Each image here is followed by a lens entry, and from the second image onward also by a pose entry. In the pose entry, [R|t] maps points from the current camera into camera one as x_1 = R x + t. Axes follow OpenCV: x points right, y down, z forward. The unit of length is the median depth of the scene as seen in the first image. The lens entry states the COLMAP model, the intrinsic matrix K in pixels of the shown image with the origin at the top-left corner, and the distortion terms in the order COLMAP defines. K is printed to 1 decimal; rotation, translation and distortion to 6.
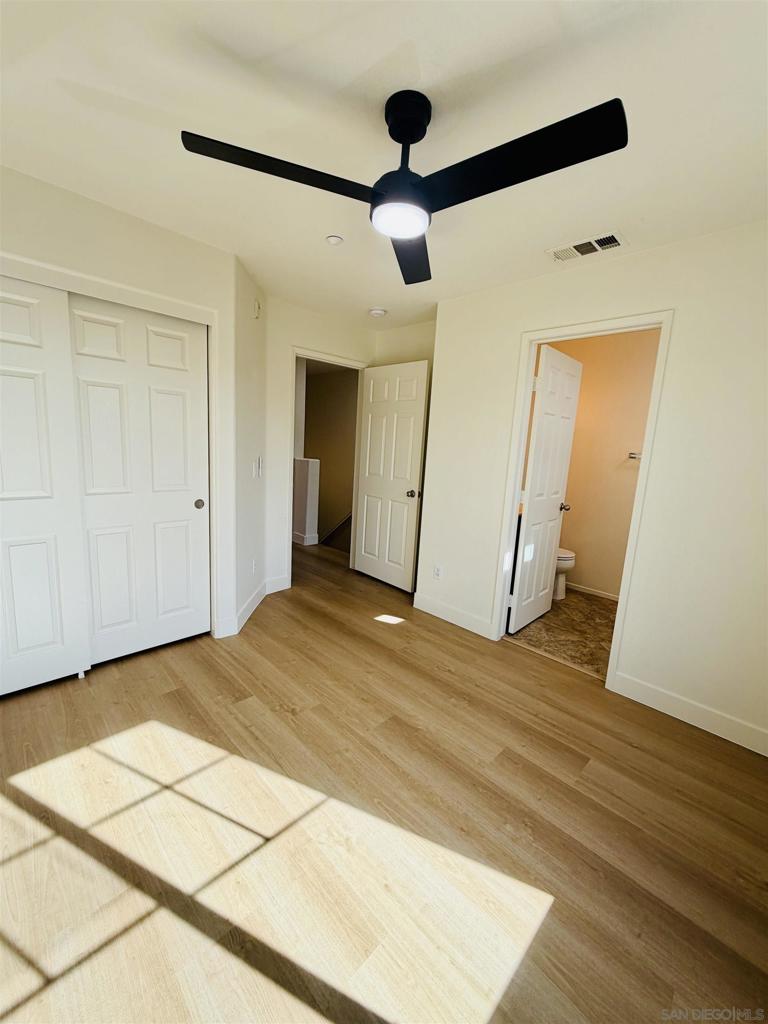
lens RADIAL K [[407.7, 0, 386.3], [0, 407.7, 502.3], [0, 0, 1]] dist [0.003292, -0.000828]
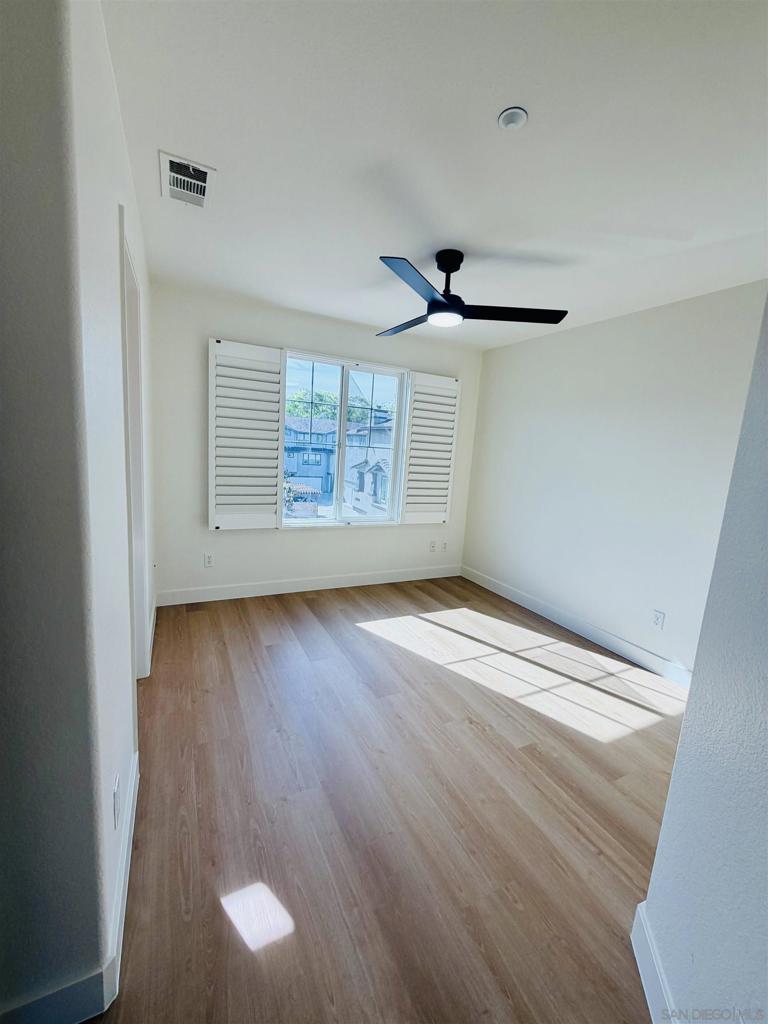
lens RADIAL K [[407.7, 0, 384.2], [0, 407.7, 511.0], [0, 0, 1]] dist [0.003292, -0.000828]
pose [[-0.938822, -0.173926, 0.297260, -0.271143], [-0.072133, 0.943272, 0.324091, -0.354759], [-0.336765, 0.282821, -0.898110, 2.127466]]
